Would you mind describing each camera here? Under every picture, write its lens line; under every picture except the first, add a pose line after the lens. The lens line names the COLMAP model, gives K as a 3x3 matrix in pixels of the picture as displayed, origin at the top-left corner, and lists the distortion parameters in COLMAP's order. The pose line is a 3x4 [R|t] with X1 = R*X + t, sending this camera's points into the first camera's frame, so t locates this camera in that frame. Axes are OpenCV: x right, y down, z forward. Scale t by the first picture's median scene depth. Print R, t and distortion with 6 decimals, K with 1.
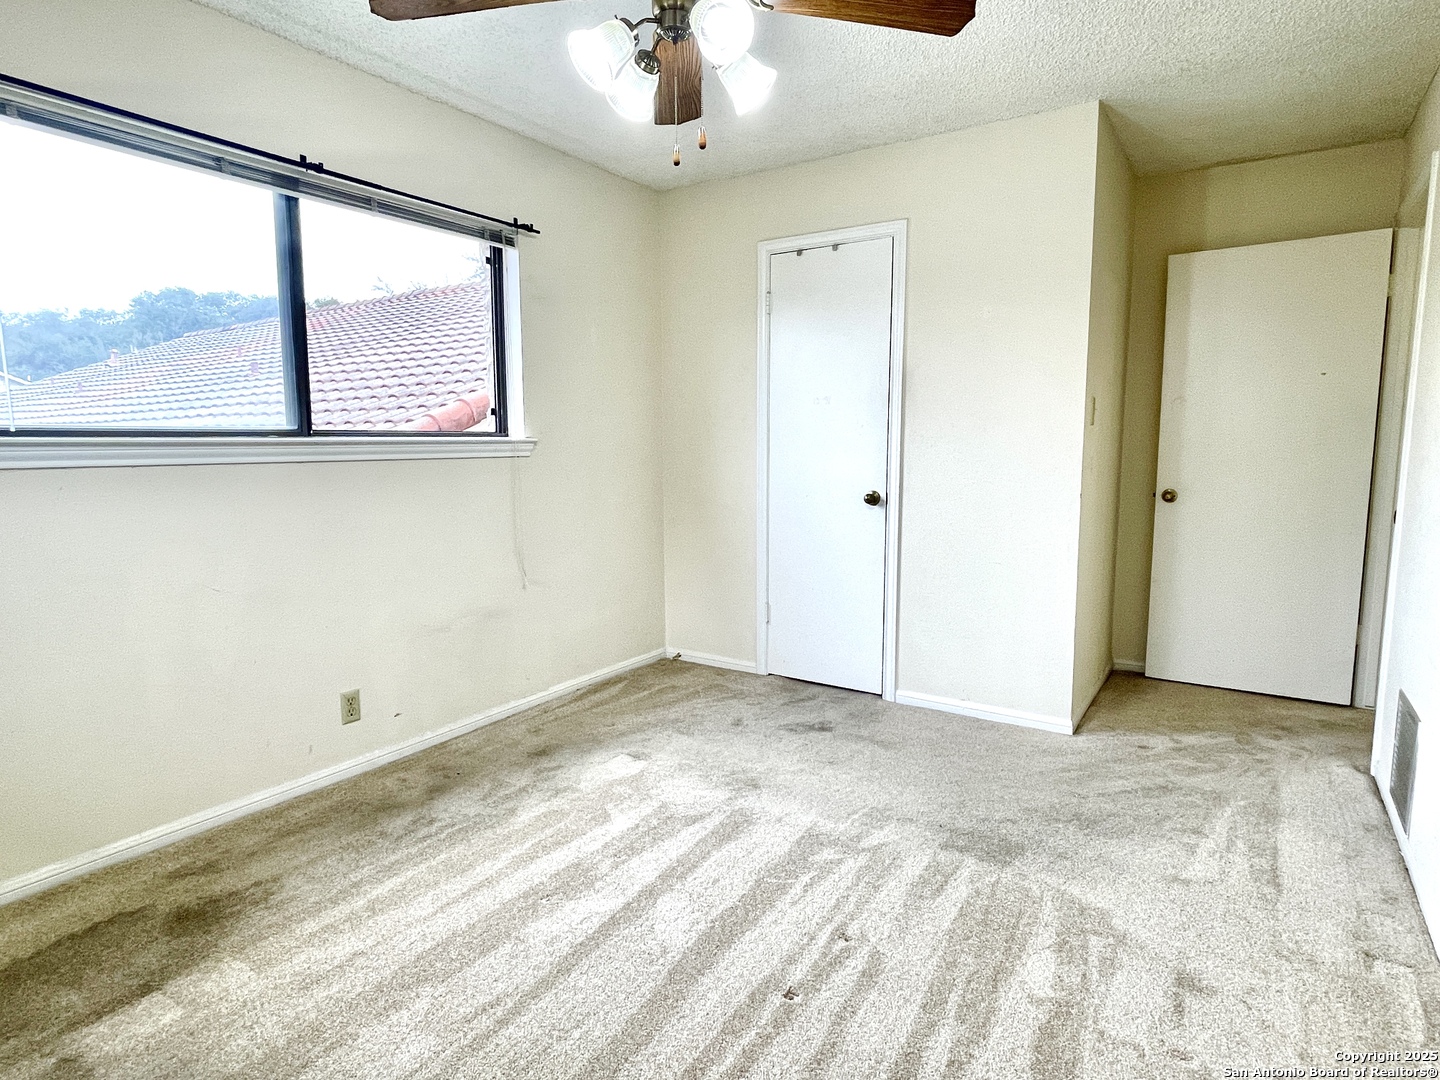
lens RADIAL K [[803.3, 0, 708.7], [0, 803.3, 536.6], [0, 0, 1]] dist [0.001833, -0.005146]
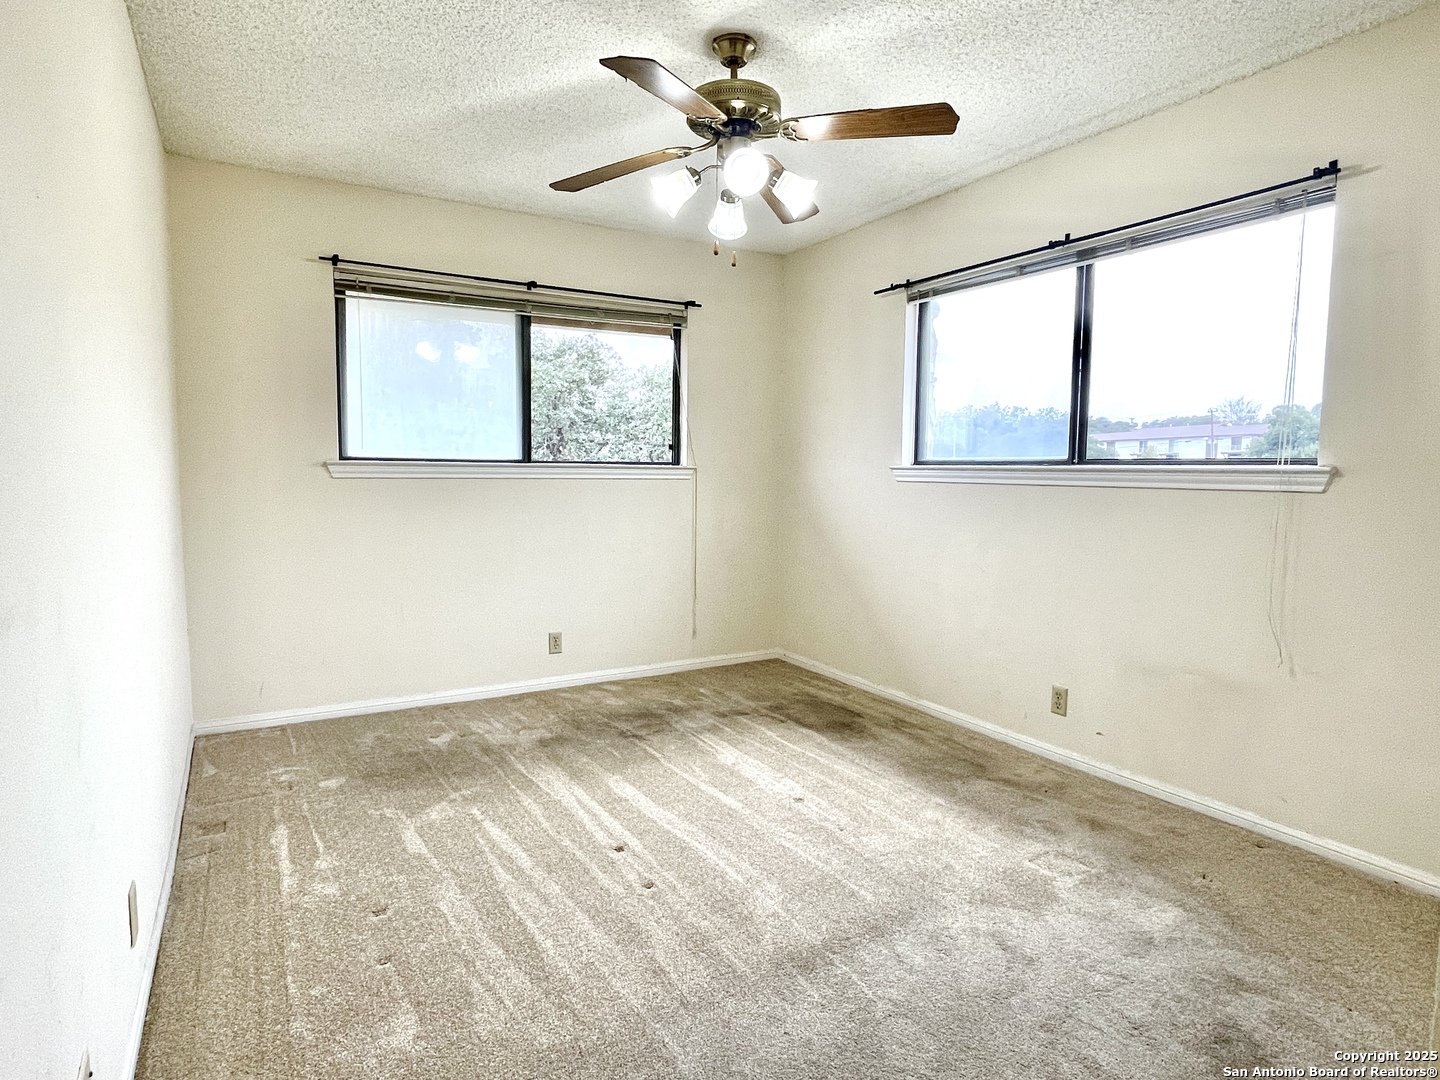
lens RADIAL K [[803.3, 0, 723.3], [0, 803.3, 536.3], [0, 0, 1]] dist [0.001833, -0.005146]
pose [[-0.434883, 0.075575, -0.897310, 0.777712], [-0.113835, 0.983864, 0.138035, -0.122997], [0.893263, 0.162174, -0.419263, 1.026926]]
